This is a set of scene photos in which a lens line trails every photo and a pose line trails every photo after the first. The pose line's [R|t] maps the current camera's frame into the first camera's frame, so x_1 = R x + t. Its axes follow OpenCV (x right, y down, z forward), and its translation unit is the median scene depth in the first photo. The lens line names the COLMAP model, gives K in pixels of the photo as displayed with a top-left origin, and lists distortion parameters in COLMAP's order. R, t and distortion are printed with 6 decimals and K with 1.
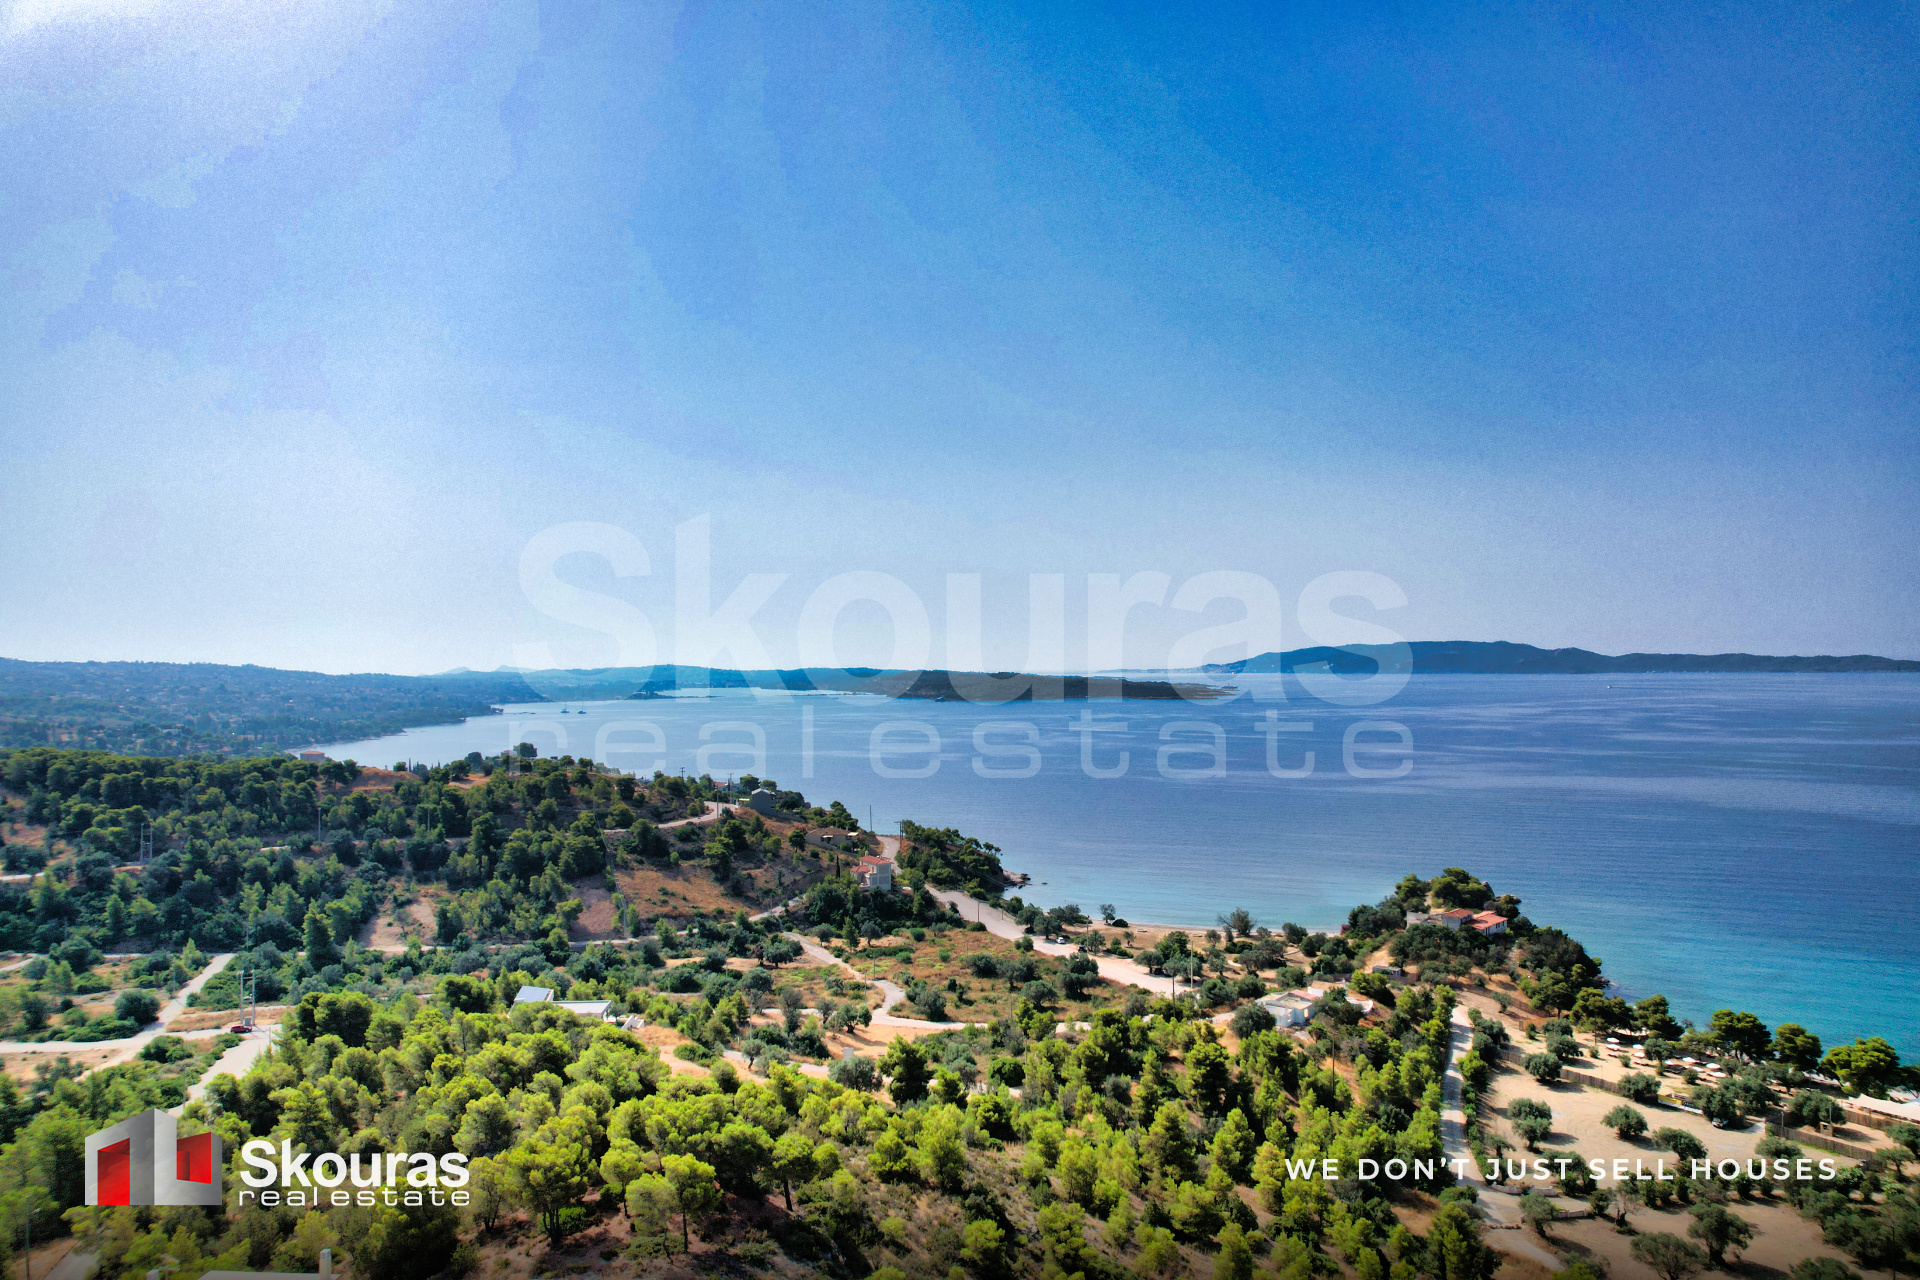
lens RADIAL K [[1236.8, 0, 965.5], [0, 1236.8, 645.8], [0, 0, 1]] dist [-0.081442, 0.082313]
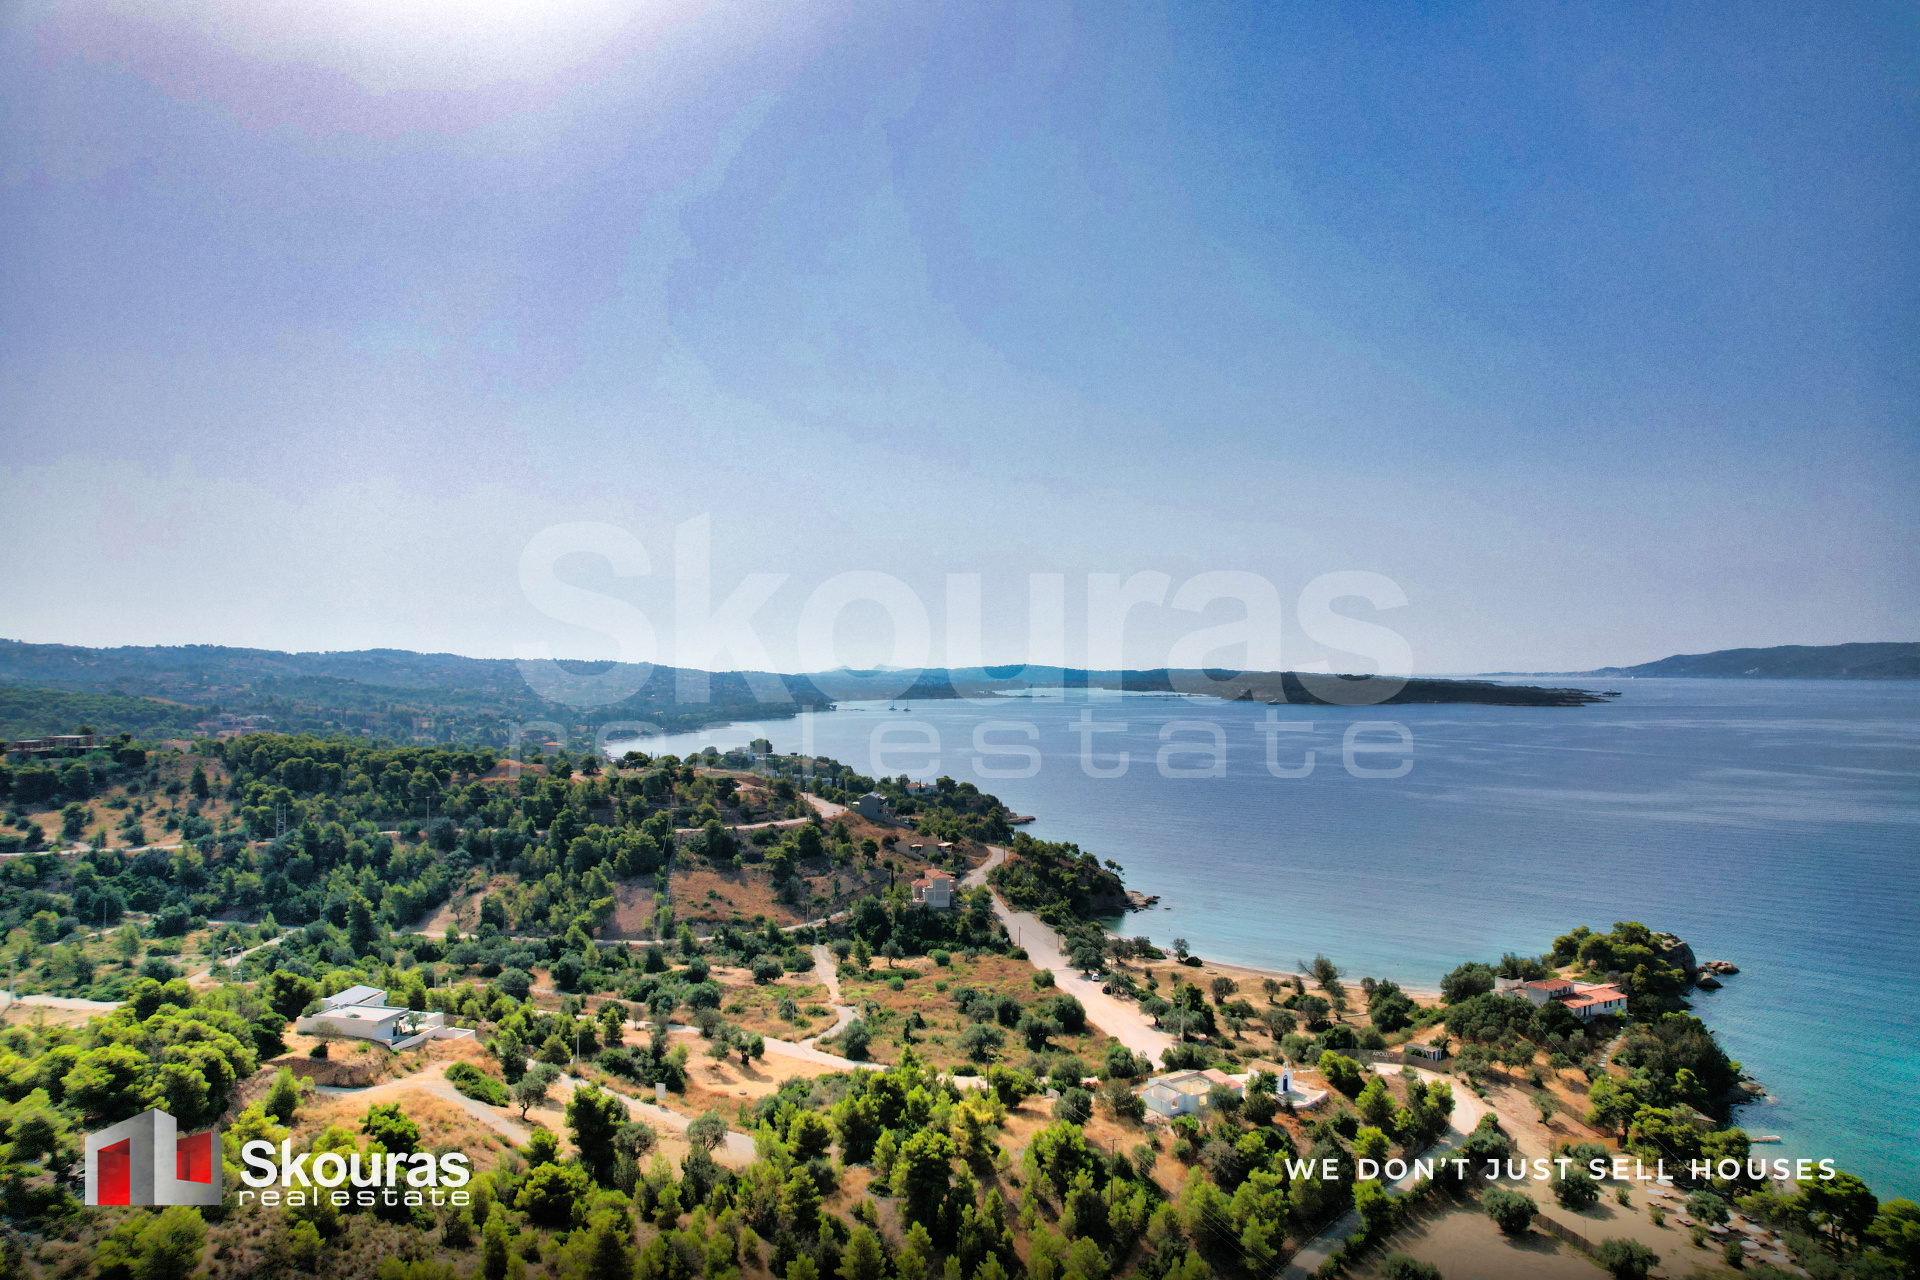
lens RADIAL K [[1233.2, 0, 960.0], [0, 1233.2, 640.0], [0, 0, 1]] dist [-0.040755, 0.021657]
pose [[0.954415, 0.000888, -0.298482, 0.341835], [-0.002245, 0.999989, -0.004201, -0.001075], [0.298475, 0.004680, 0.954406, 0.164377]]
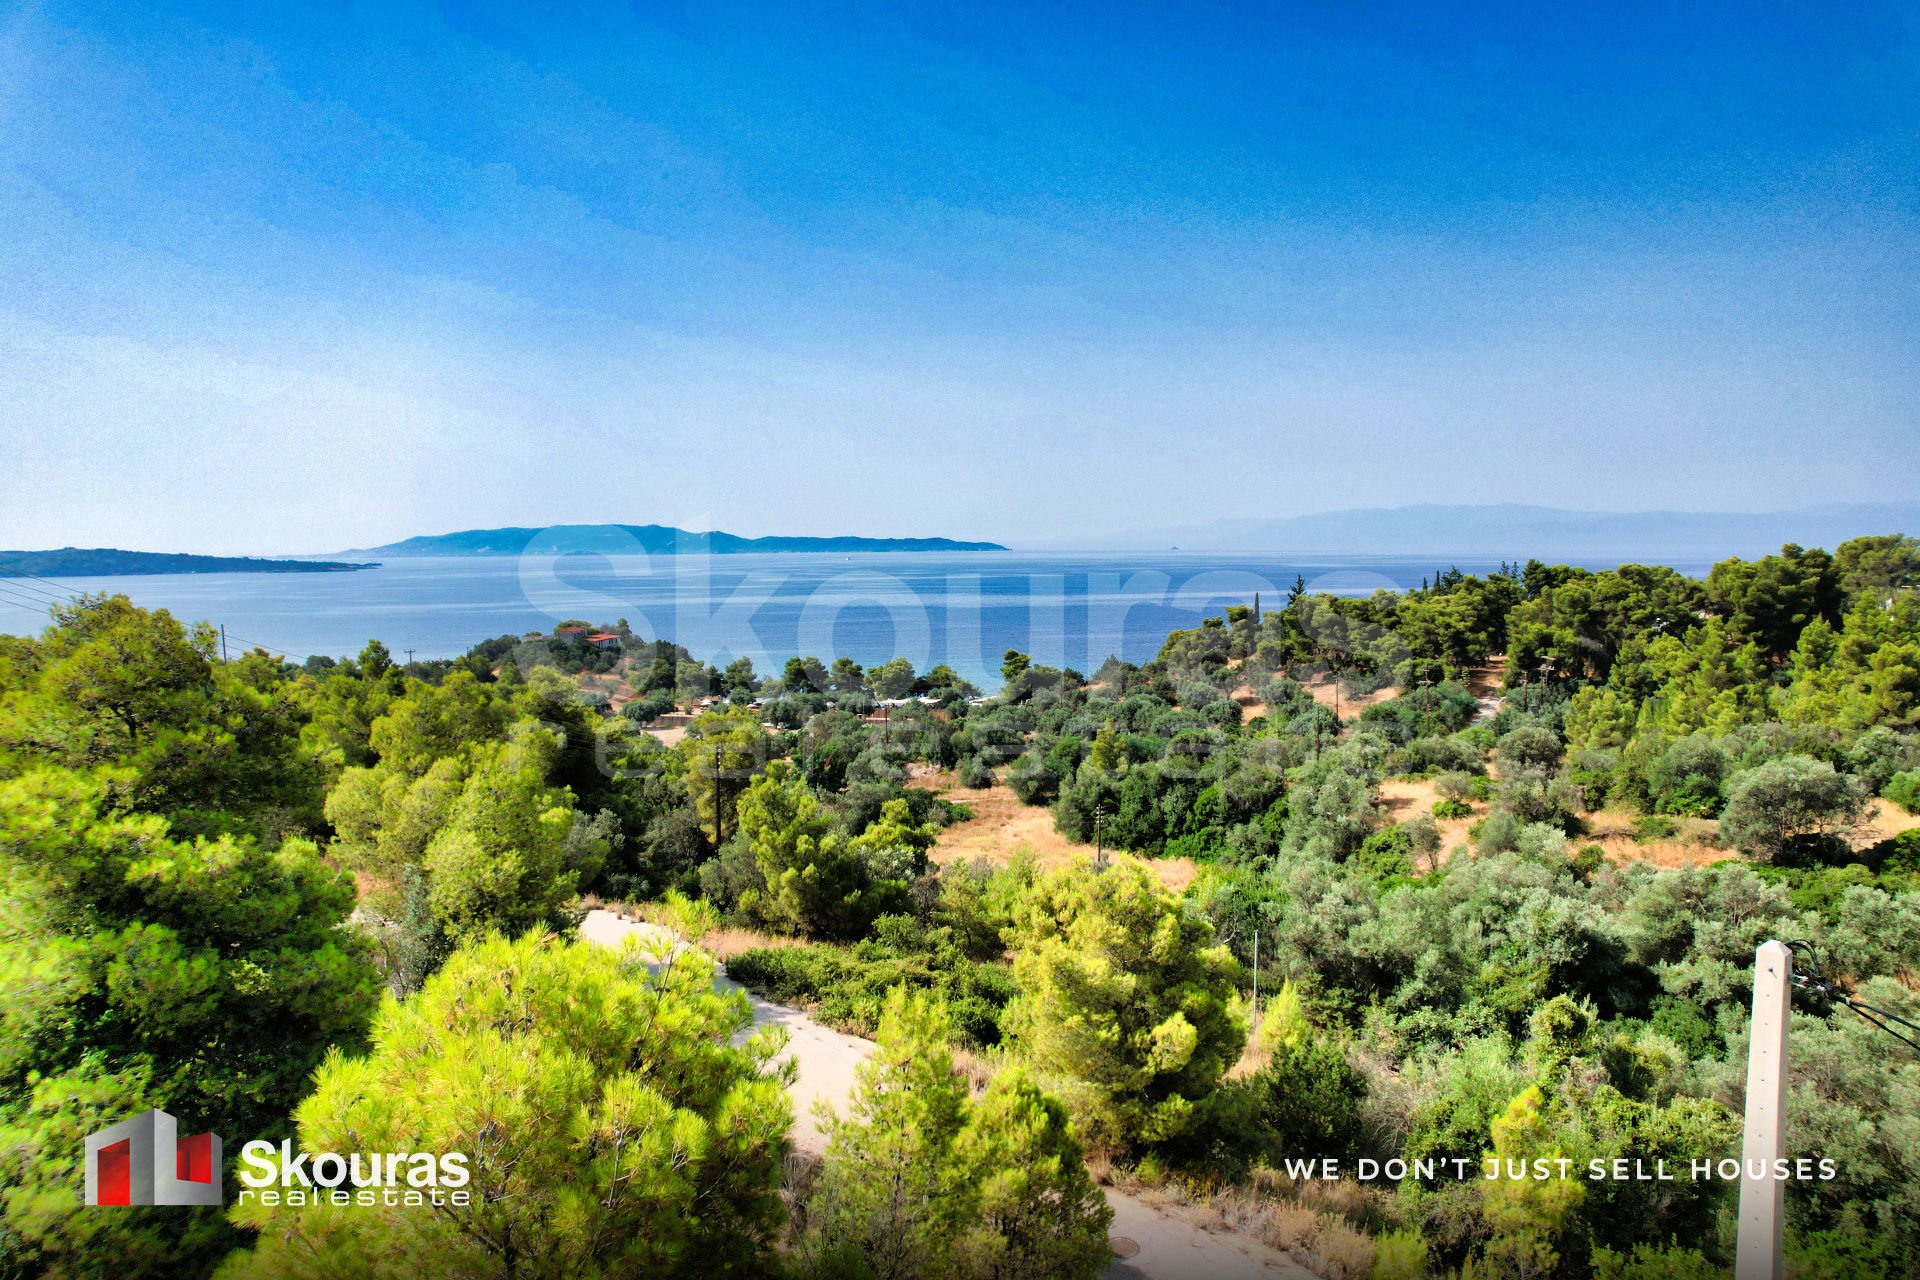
lens RADIAL K [[1230.4, 0, 968.2], [0, 1230.4, 639.9], [0, 0, 1]] dist [-0.046242, 0.026349]
pose [[0.788620, -0.048783, 0.612942, 0.052156], [-0.002182, 0.996619, 0.082127, 0.179217], [-0.614877, -0.066105, 0.785848, 0.005002]]
